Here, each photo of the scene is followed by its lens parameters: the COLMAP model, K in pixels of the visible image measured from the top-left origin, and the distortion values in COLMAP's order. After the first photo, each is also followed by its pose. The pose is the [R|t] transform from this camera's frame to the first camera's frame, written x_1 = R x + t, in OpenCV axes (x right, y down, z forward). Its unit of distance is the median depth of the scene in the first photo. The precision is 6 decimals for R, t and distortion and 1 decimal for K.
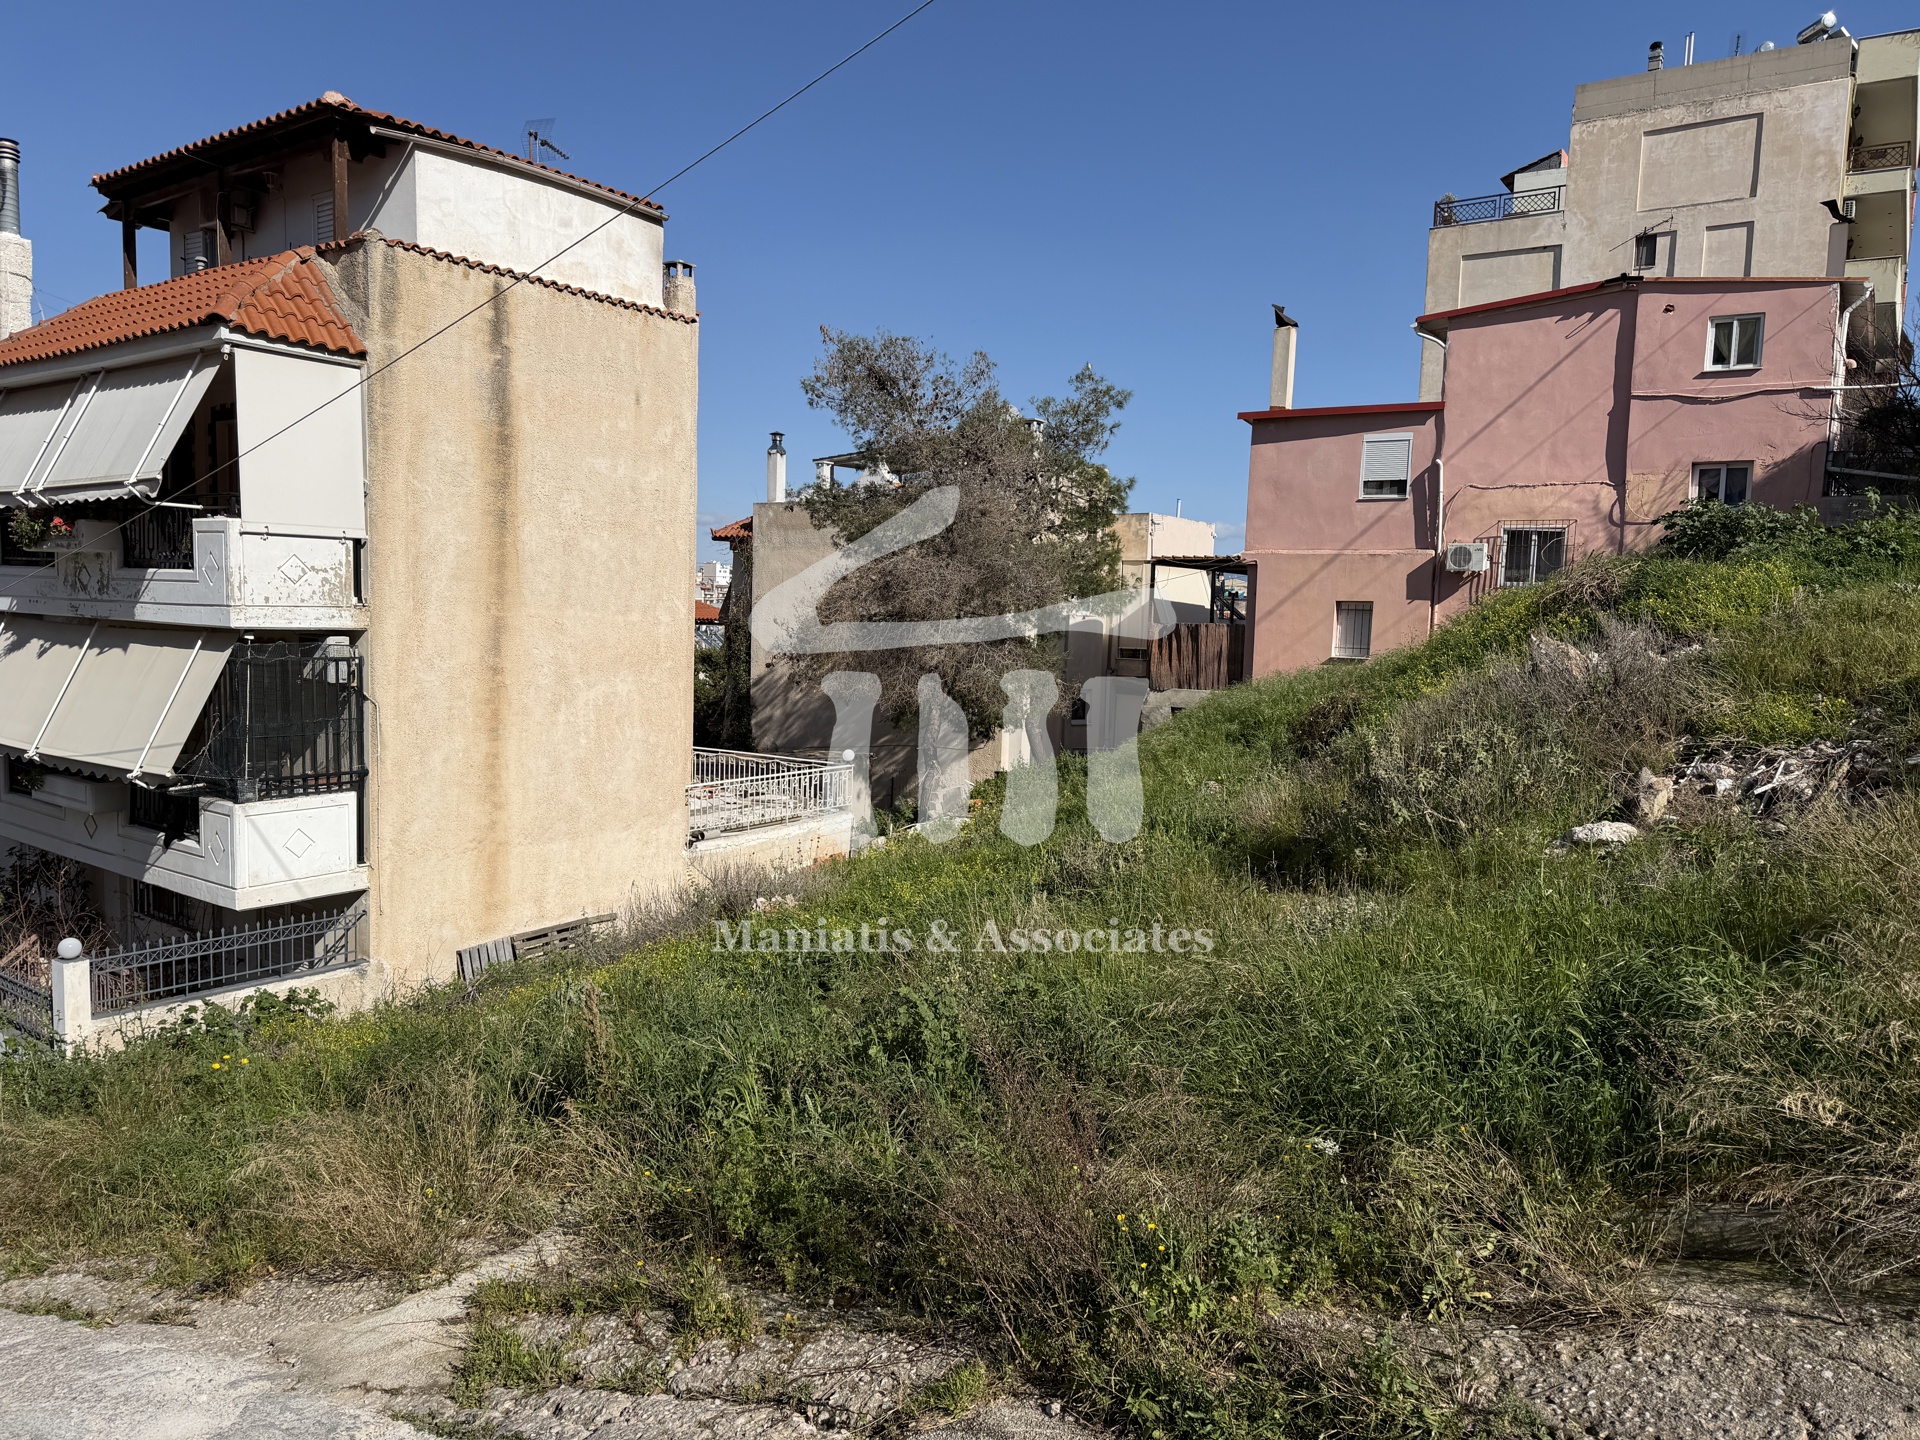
lens RADIAL K [[1357.3, 0, 949.6], [0, 1357.3, 731.2], [0, 0, 1]] dist [0.043529, -0.047290]
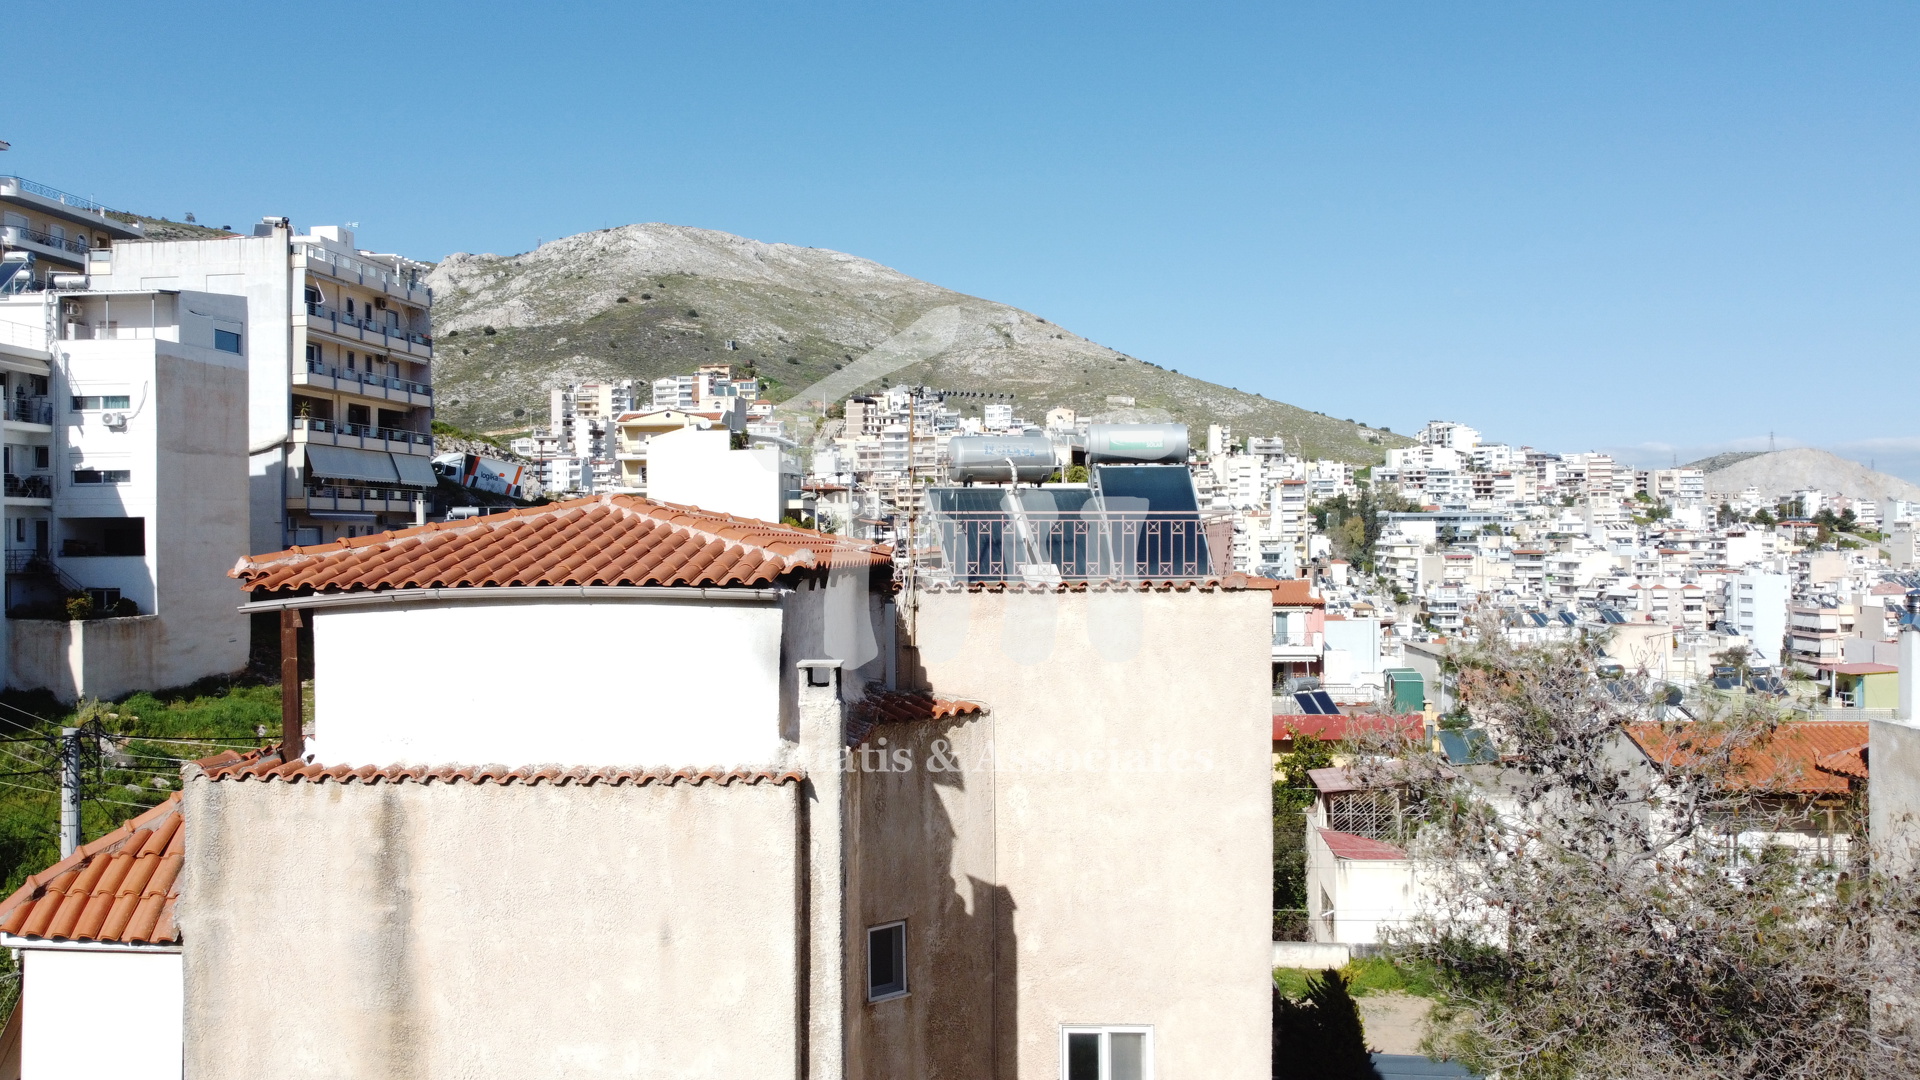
lens RADIAL K [[1444.9, 0, 962.9], [0, 1444.9, 540.8], [0, 0, 1]] dist [0.007319, 0.004513]
pose [[0.514461, -0.032187, -0.856909, 0.418470], [-0.053758, 0.996119, -0.069691, -0.440005], [0.855827, 0.081919, 0.510734, 0.927796]]
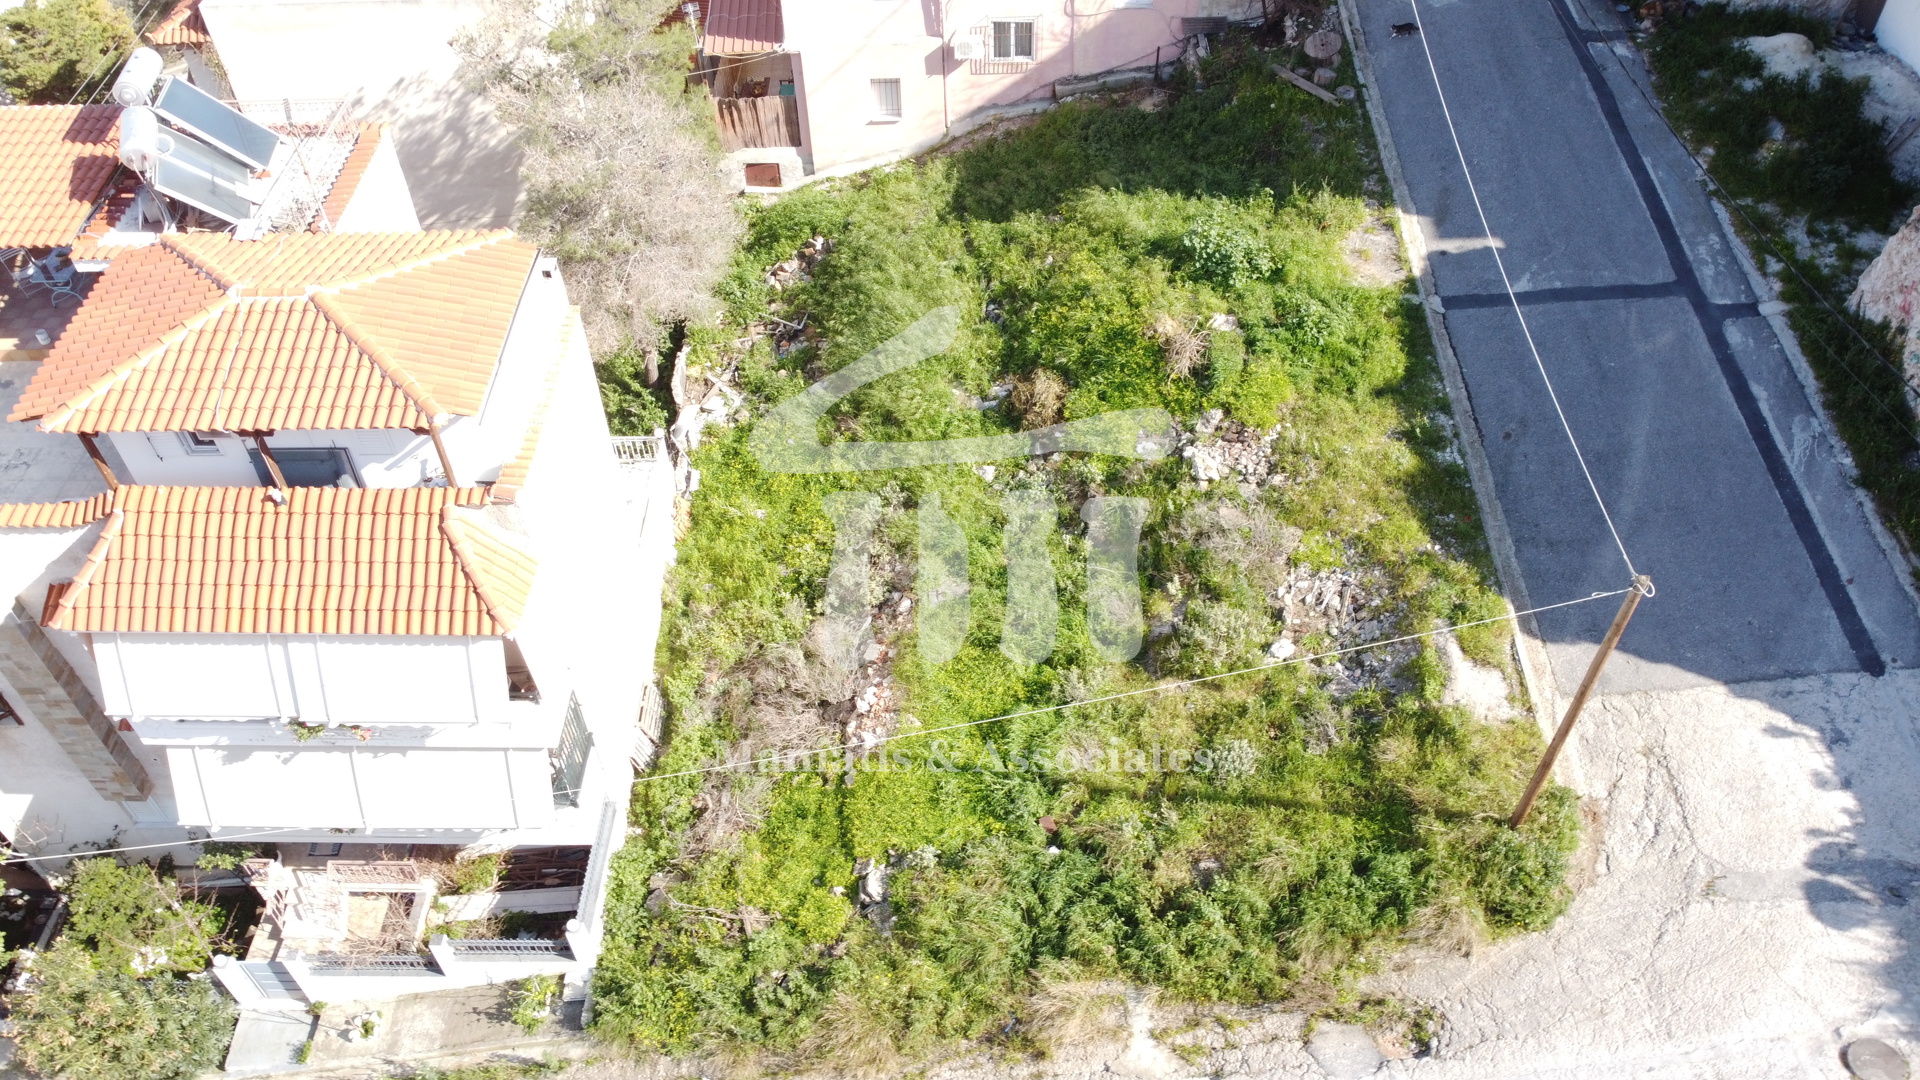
lens RADIAL K [[1452.9, 0, 958.3], [0, 1452.9, 539.2], [0, 0, 1]] dist [-0.000233, -0.001437]
pose [[0.817568, -0.448427, 0.361241, -0.597733], [0.102052, 0.730243, 0.675523, -1.258171], [-0.566716, -0.515421, 0.642786, -0.228068]]
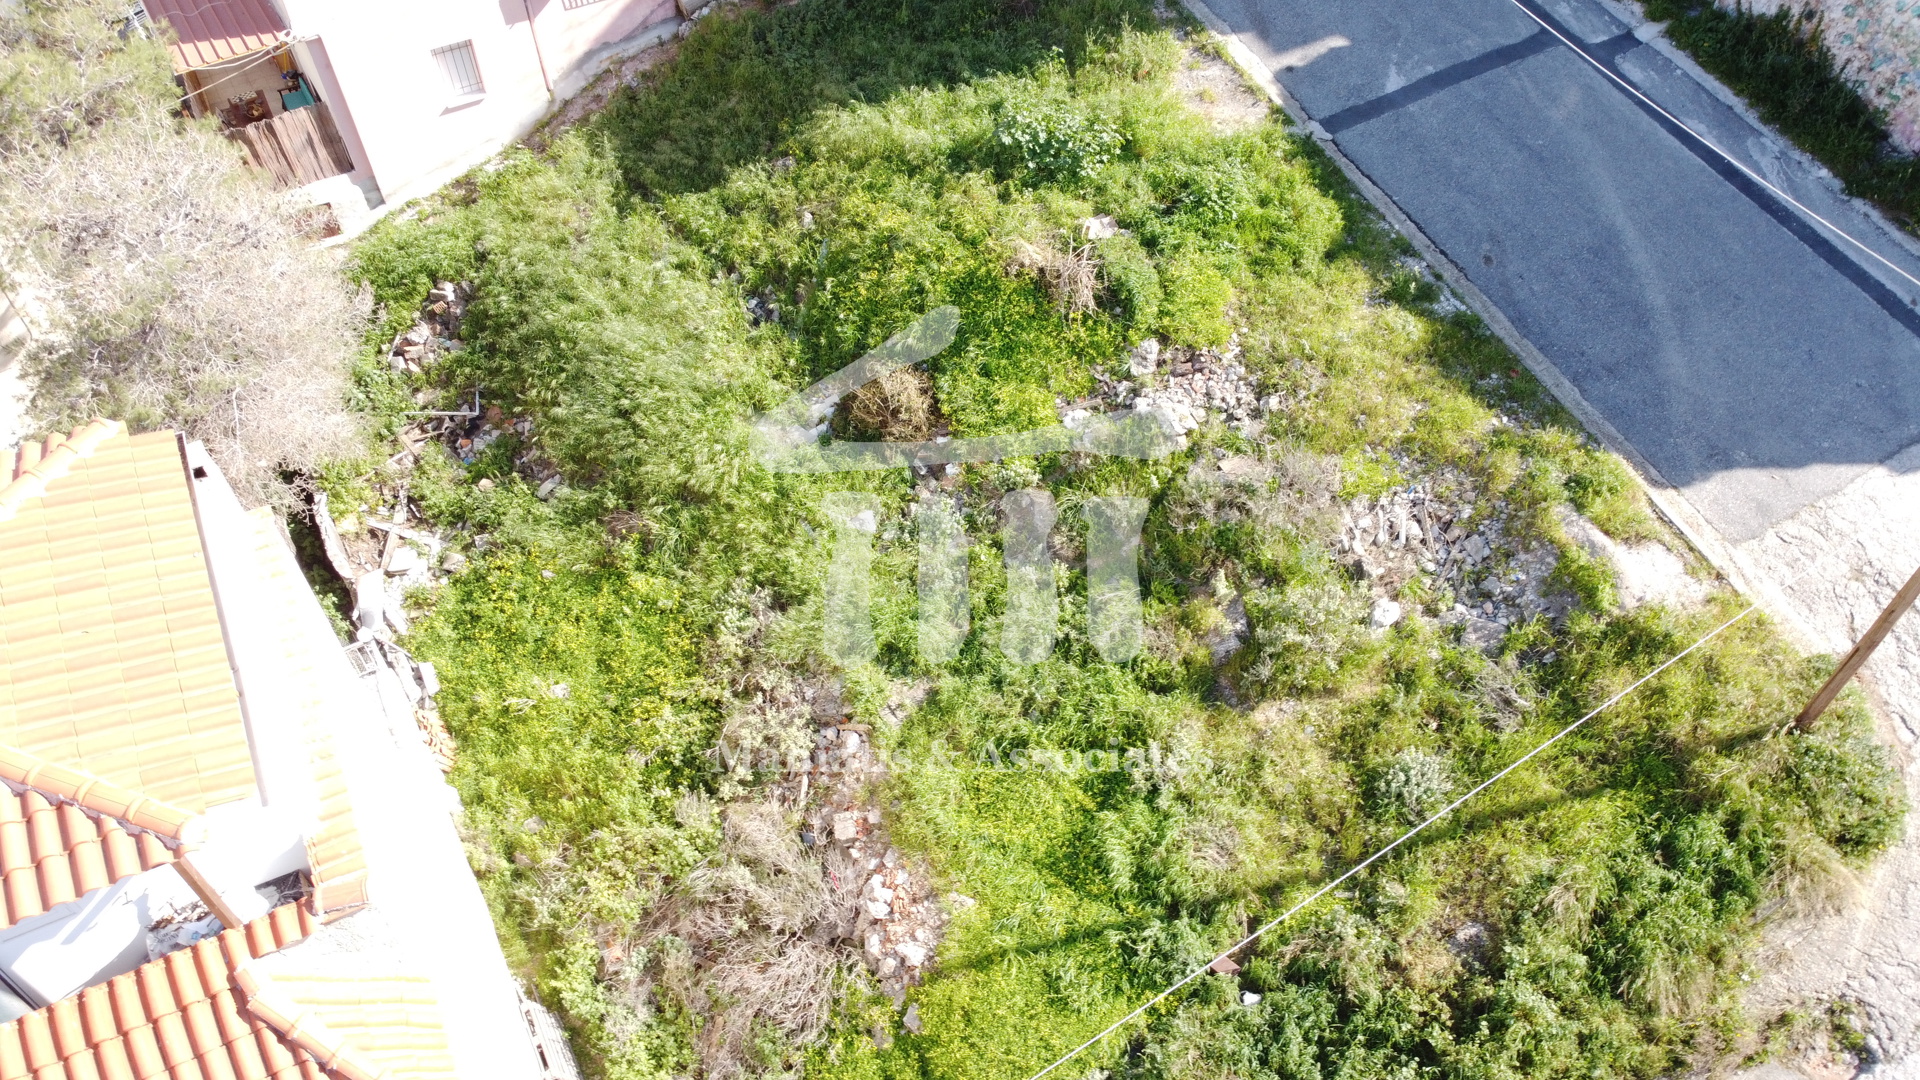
lens RADIAL K [[1451.1, 0, 957.3], [0, 1451.1, 540.4], [0, 0, 1]] dist [0.003506, -0.008146]
pose [[0.454311, -0.698152, 0.553340, -0.567921], [0.113587, 0.661470, 0.741320, -1.008692], [-0.883572, -0.273937, 0.379814, 0.462193]]
